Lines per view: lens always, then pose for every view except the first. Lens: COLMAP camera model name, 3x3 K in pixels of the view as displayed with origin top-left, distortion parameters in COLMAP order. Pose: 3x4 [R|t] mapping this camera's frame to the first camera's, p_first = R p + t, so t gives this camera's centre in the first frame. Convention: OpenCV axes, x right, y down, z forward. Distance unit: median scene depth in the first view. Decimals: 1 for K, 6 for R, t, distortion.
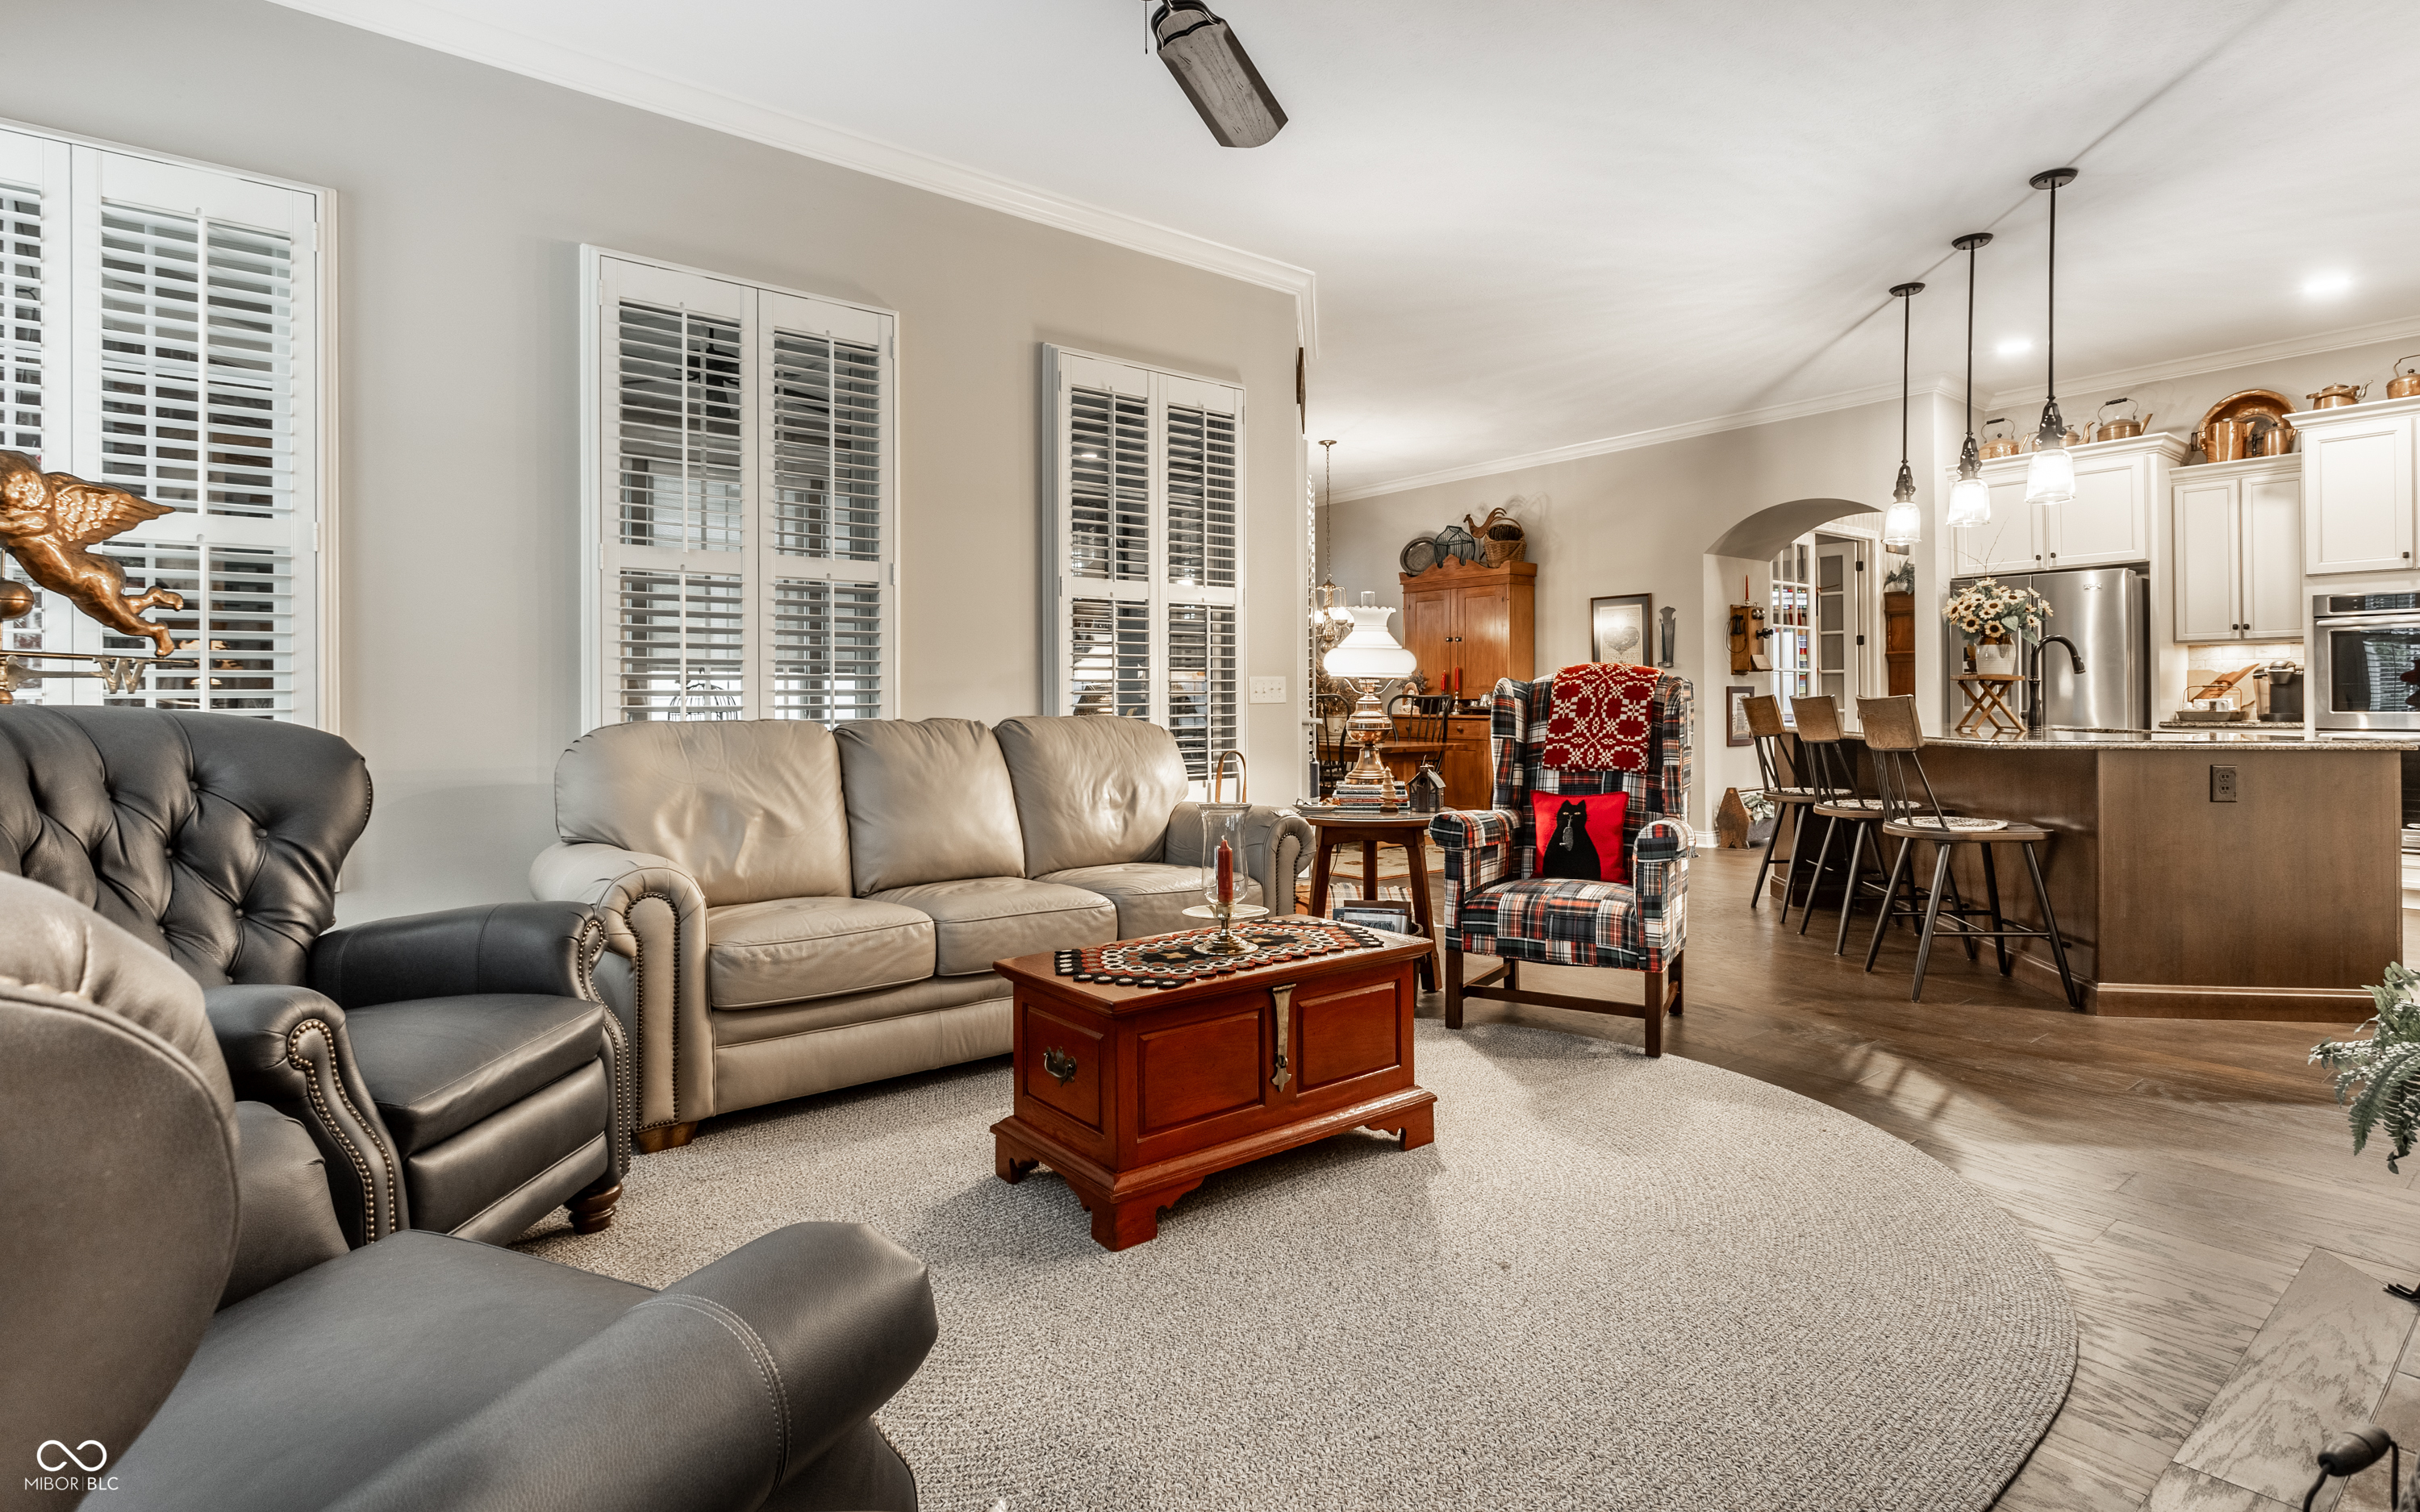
lens RADIAL K [[1207.7, 0, 1220.3], [0, 1207.7, 680.9], [0, 0, 1]] dist [0.029607, 0.000702]
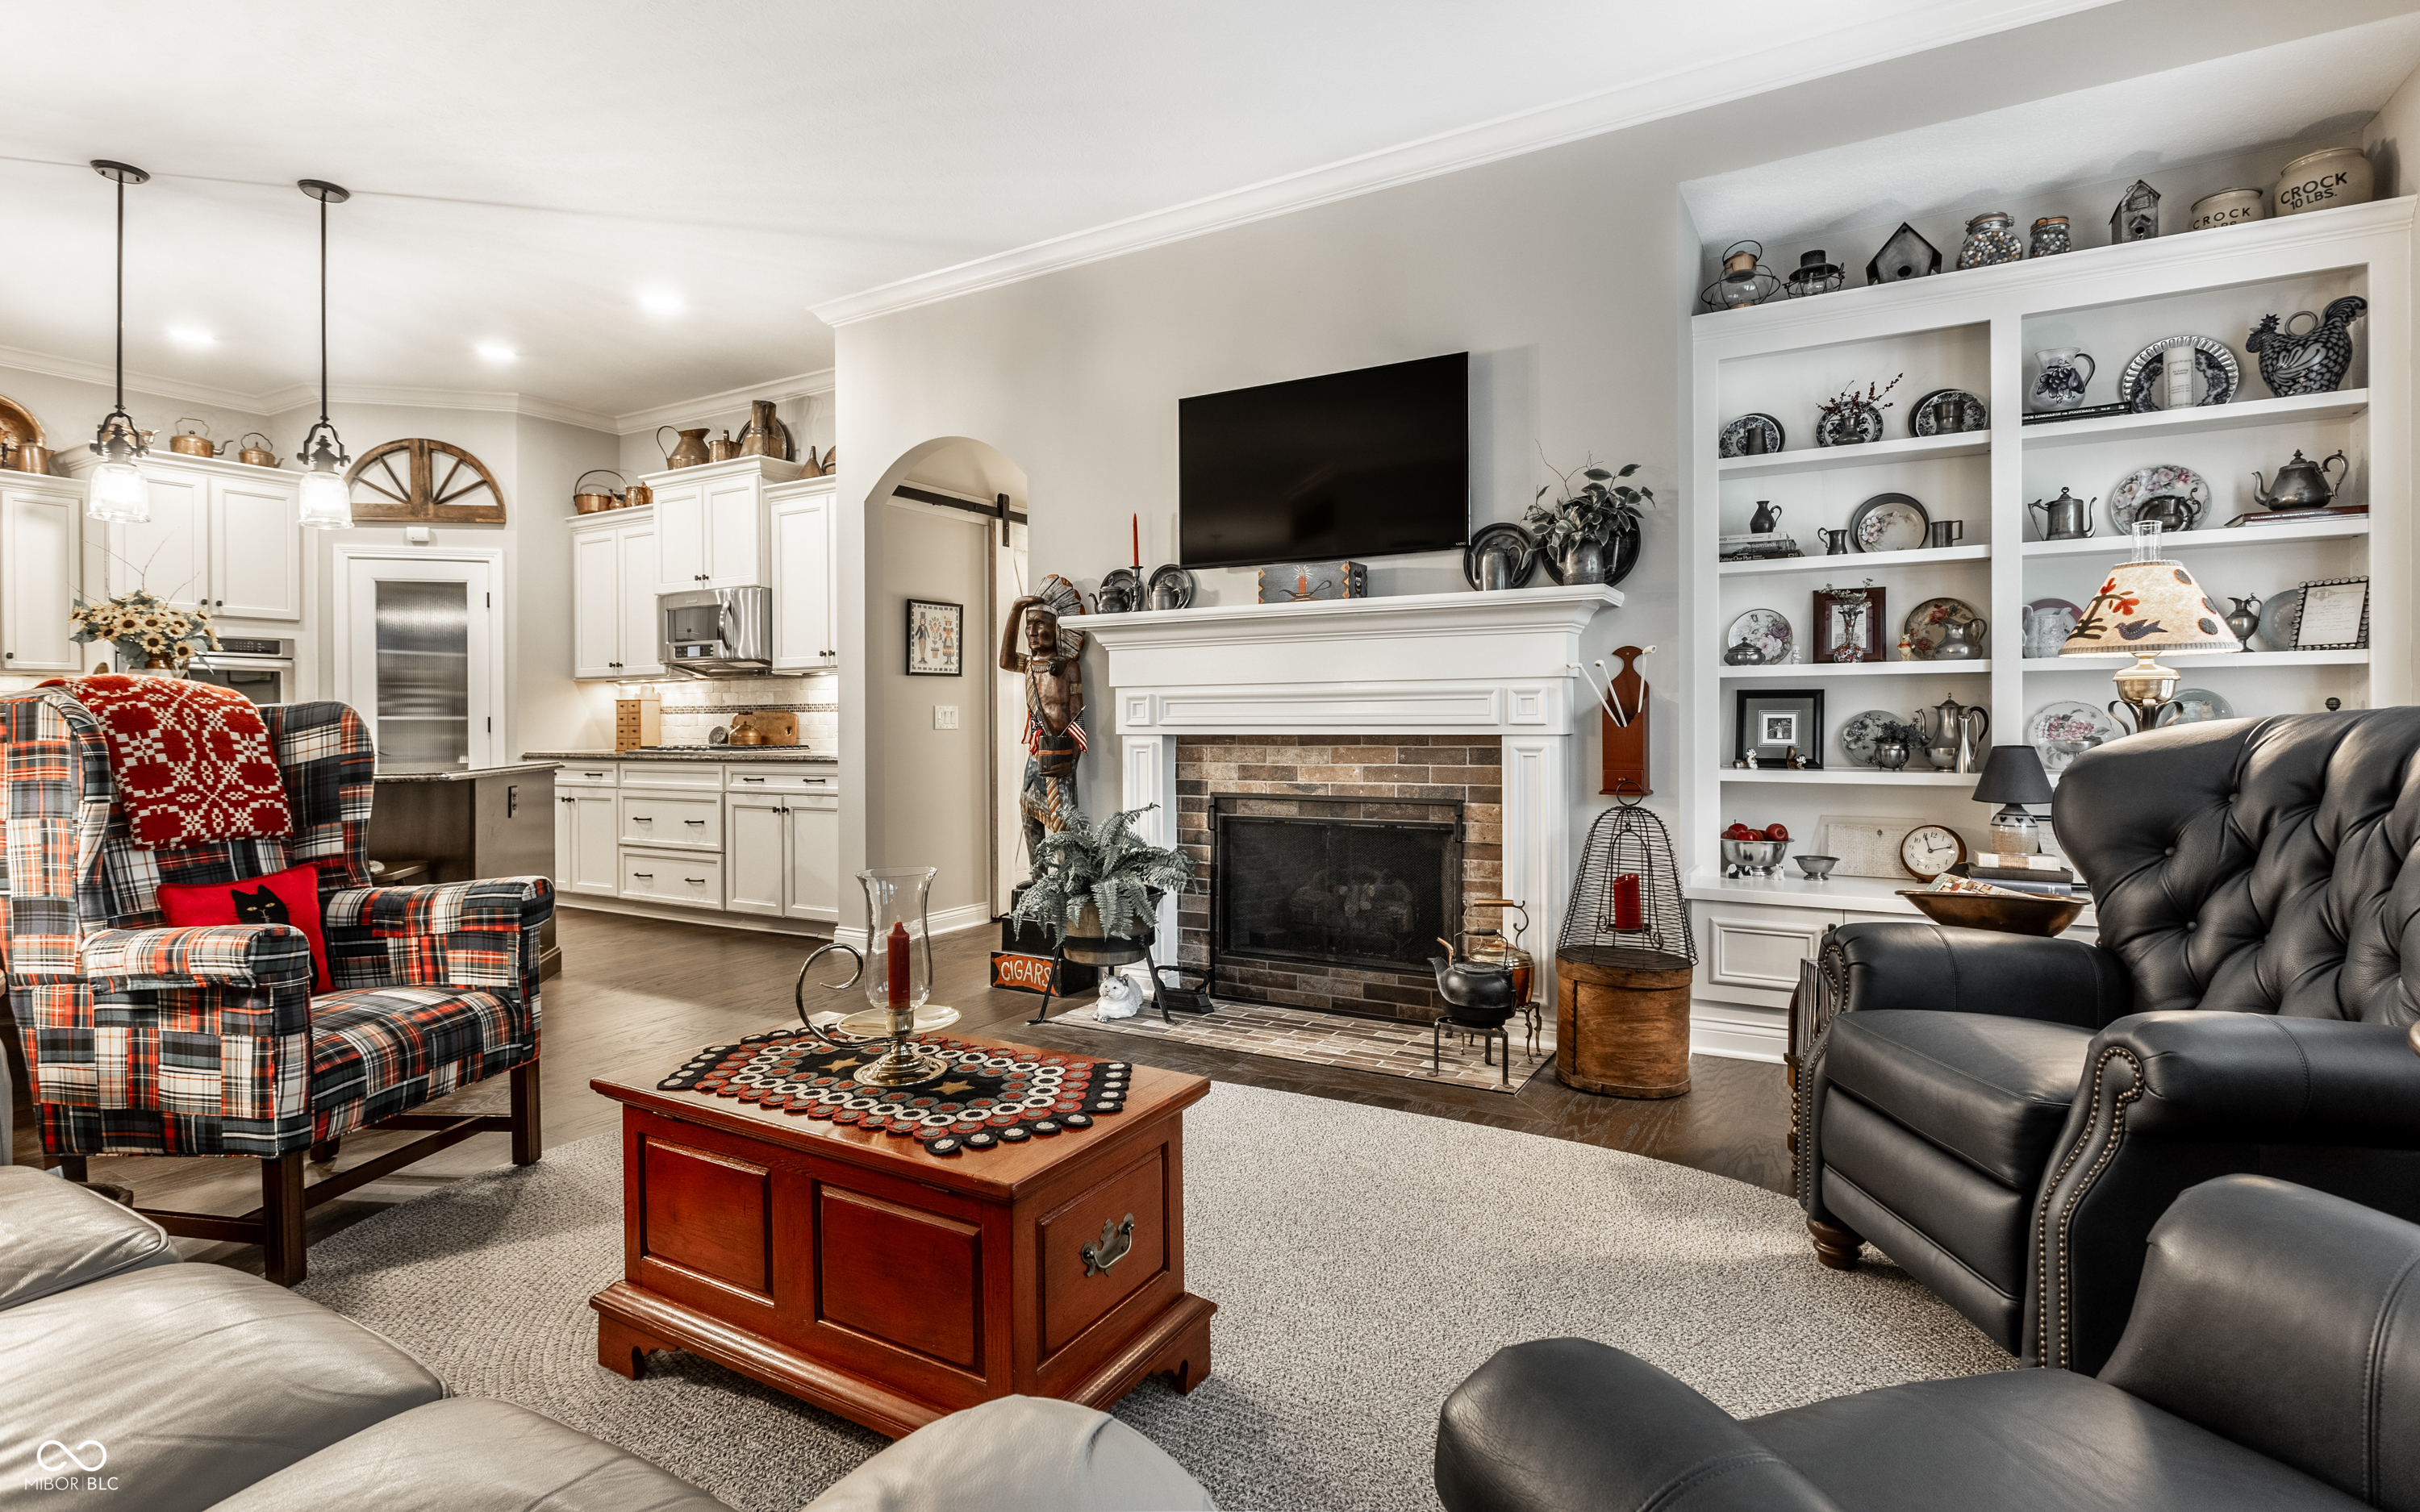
lens RADIAL K [[1207.7, 0, 1220.3], [0, 1207.7, 680.9], [0, 0, 1]] dist [0.029607, 0.000702]
pose [[-0.337225, 0.037401, 0.940681, -0.323560], [-0.004022, 0.999144, -0.041168, 0.008365], [-0.941416, -0.017666, -0.336786, 0.470185]]
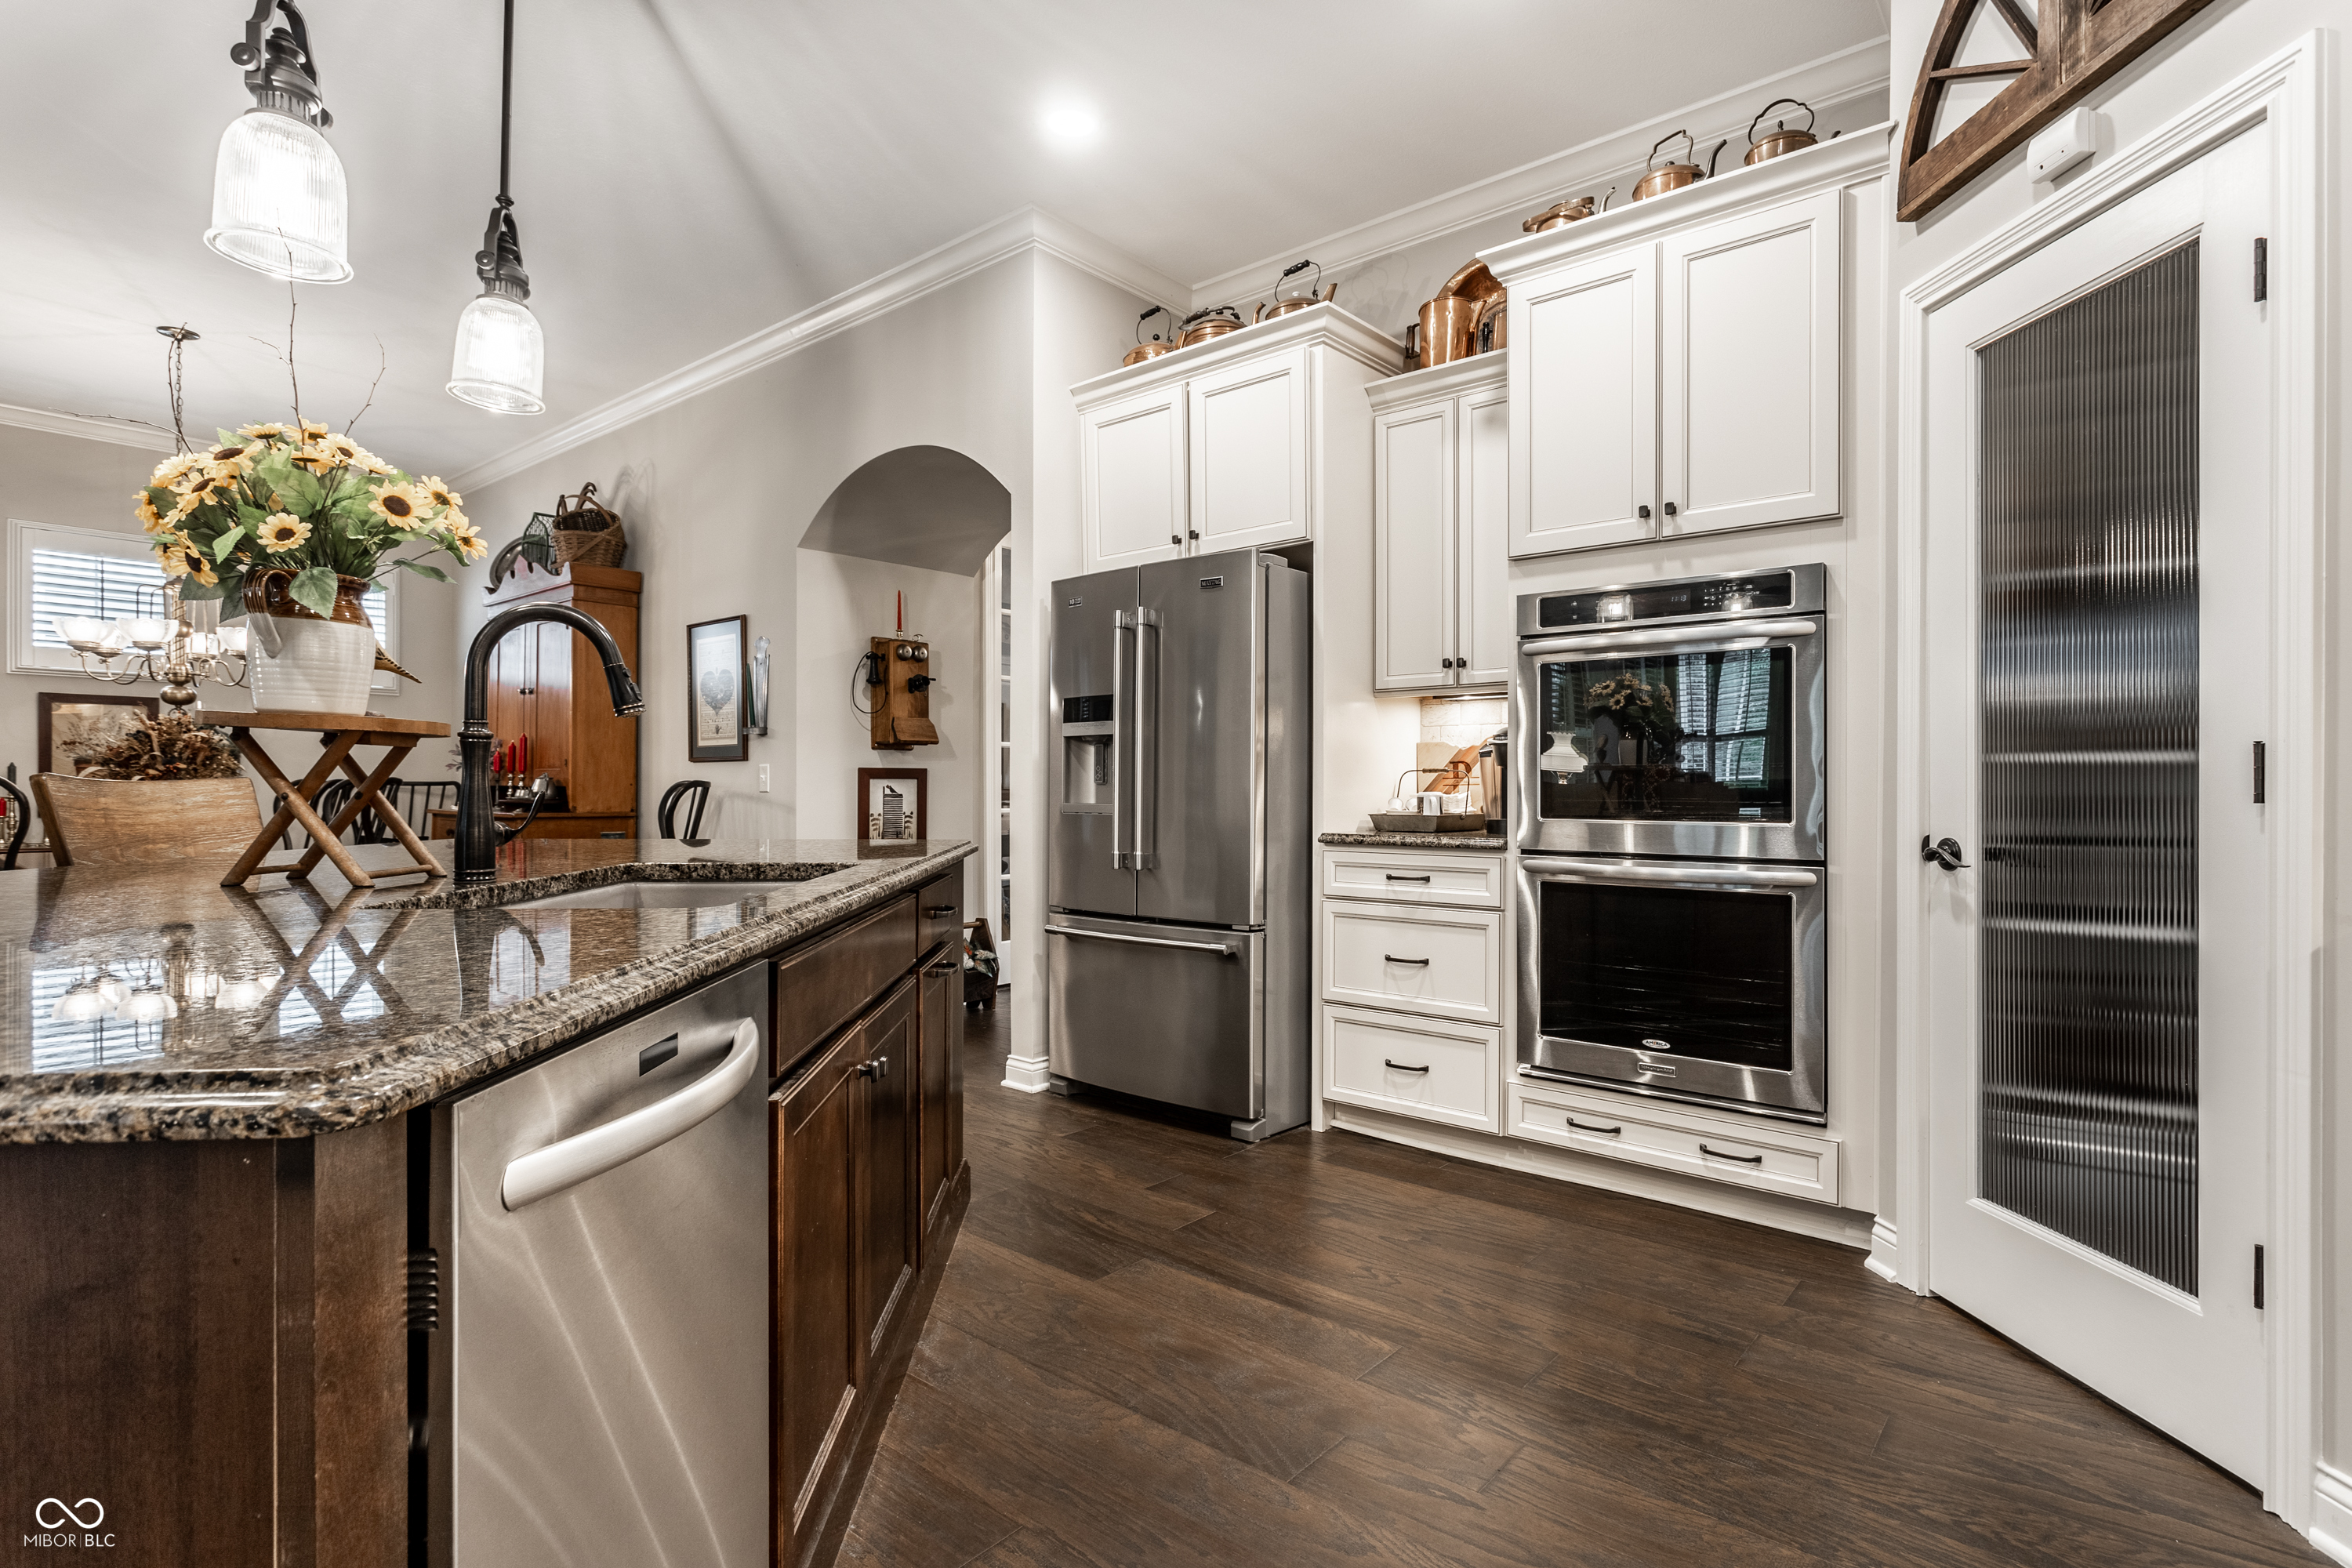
lens RADIAL K [[1154.5, 0, 1176.0], [0, 1154.5, 784.0], [0, 0, 1]] dist [0.000329, 0.000296]
pose [[0.986460, 0.011571, 0.163593, 0.620340], [-0.012747, 0.999900, 0.006142, 0.008771], [-0.163505, -0.008144, 0.986509, 0.507882]]
